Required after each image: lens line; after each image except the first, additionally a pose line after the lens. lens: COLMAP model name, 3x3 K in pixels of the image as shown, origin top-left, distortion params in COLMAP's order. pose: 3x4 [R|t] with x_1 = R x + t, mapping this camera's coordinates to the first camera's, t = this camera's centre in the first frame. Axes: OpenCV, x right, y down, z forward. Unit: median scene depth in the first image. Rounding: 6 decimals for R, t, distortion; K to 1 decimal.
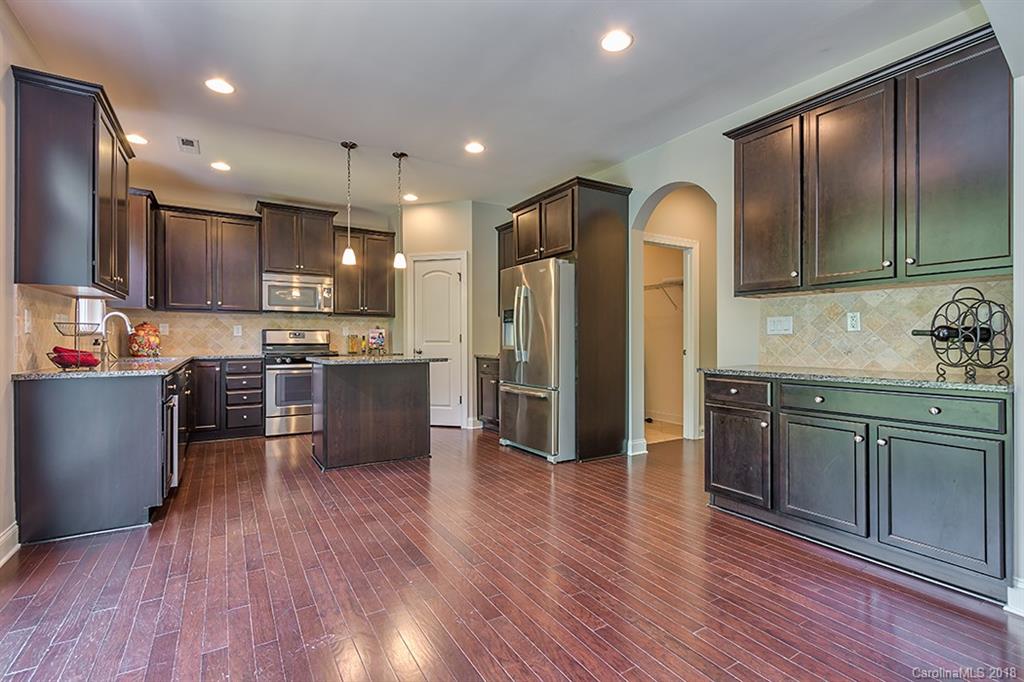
lens RADIAL K [[469.5, 0, 512.0], [0, 469.5, 341.0], [0, 0, 1]] dist [0.000307, -0.000015]
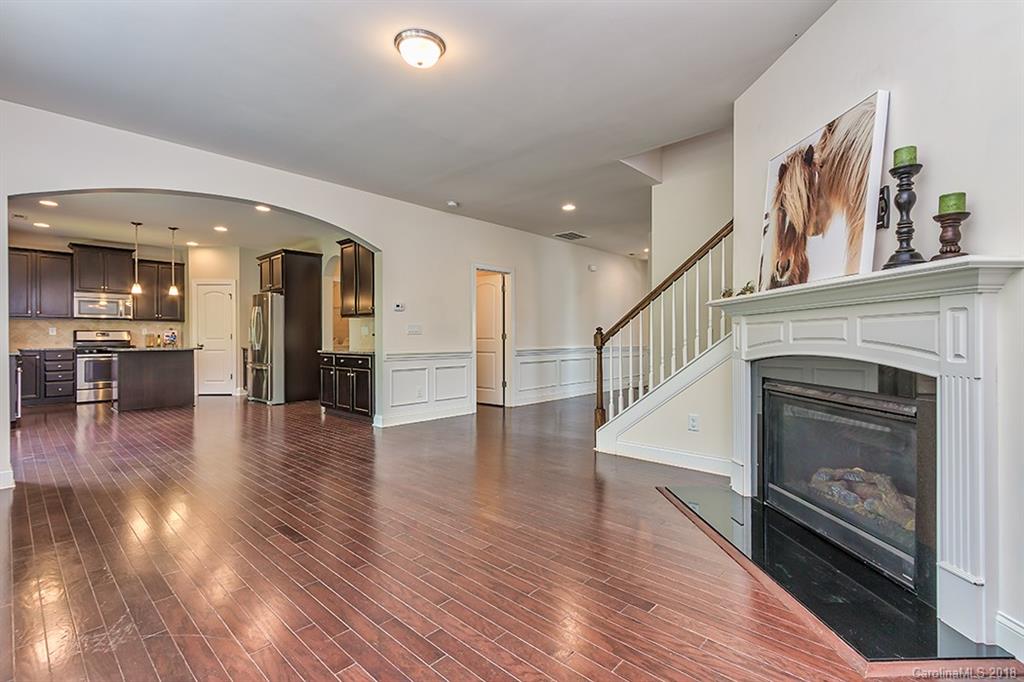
lens RADIAL K [[450.9, 0, 499.6], [0, 450.9, 337.4], [0, 0, 1]] dist [-0.001276, -0.000427]
pose [[0.961878, -0.001350, 0.273475, 0.367102], [0.001738, 0.999998, -0.001175, 0.001022], [-0.273472, 0.001605, 0.961879, -0.724624]]
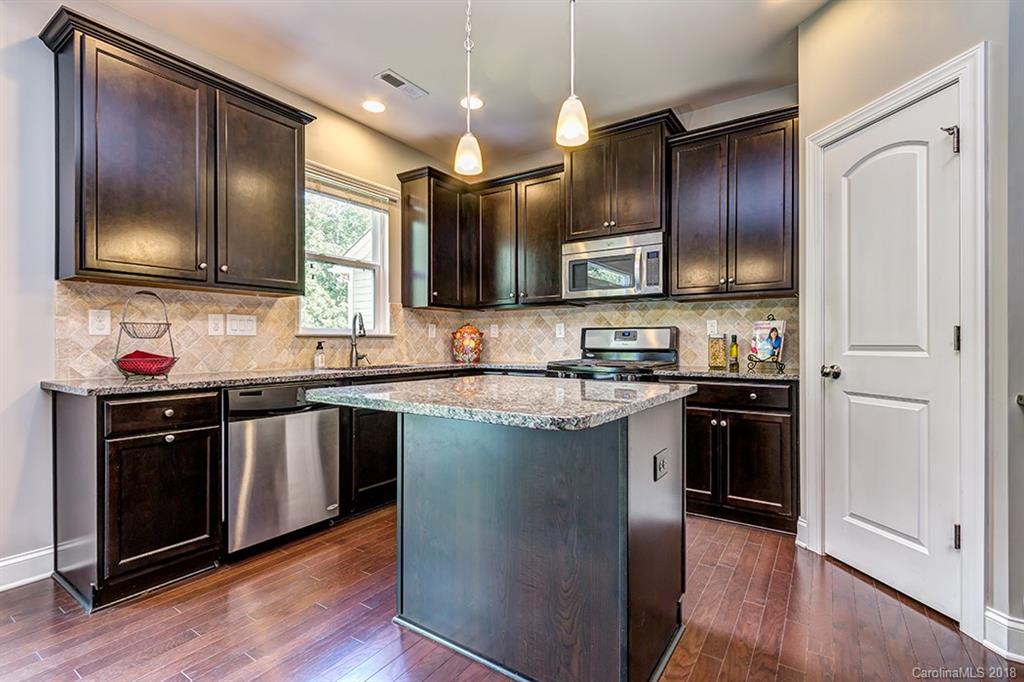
lens RADIAL K [[472.5, 0, 506.8], [0, 472.5, 340.8], [0, 0, 1]] dist [-0.001179, -0.000304]
pose [[0.409296, -0.006081, -0.912381, 0.058471], [-0.001174, 0.999973, -0.007191, -0.000820], [0.912401, 0.004014, 0.409278, 0.663730]]
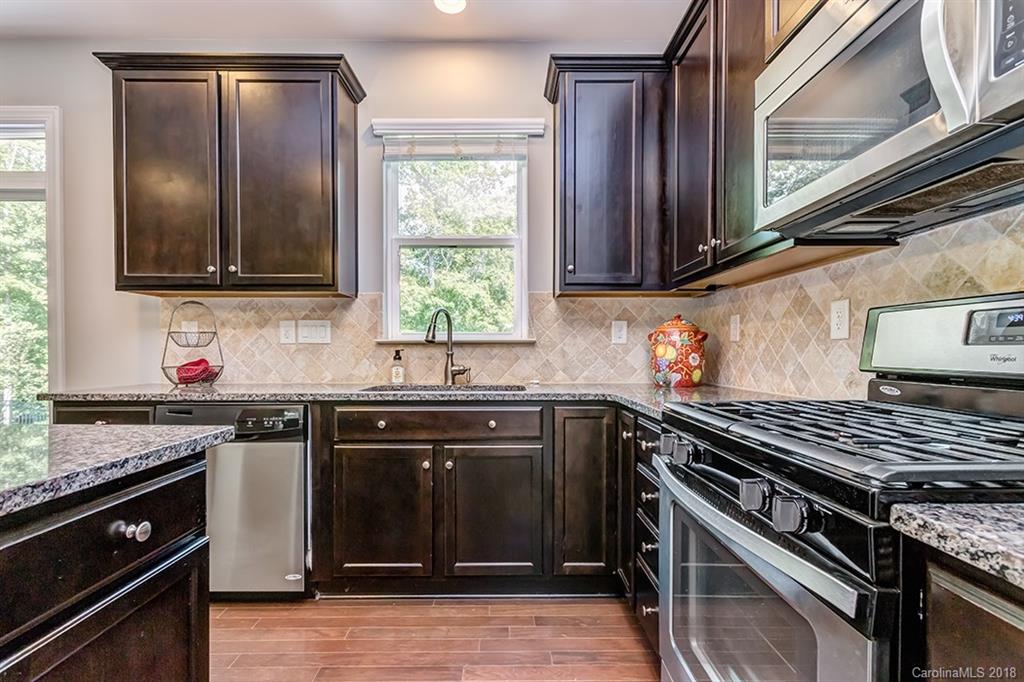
lens RADIAL K [[477.7, 0, 510.7], [0, 477.7, 355.0], [0, 0, 1]] dist [0.000196, -0.000054]
pose [[-0.517973, 0.004334, -0.855386, -0.256855], [-0.003572, 0.999967, 0.007230, -0.002718], [0.855389, 0.006800, -0.517941, 1.046141]]
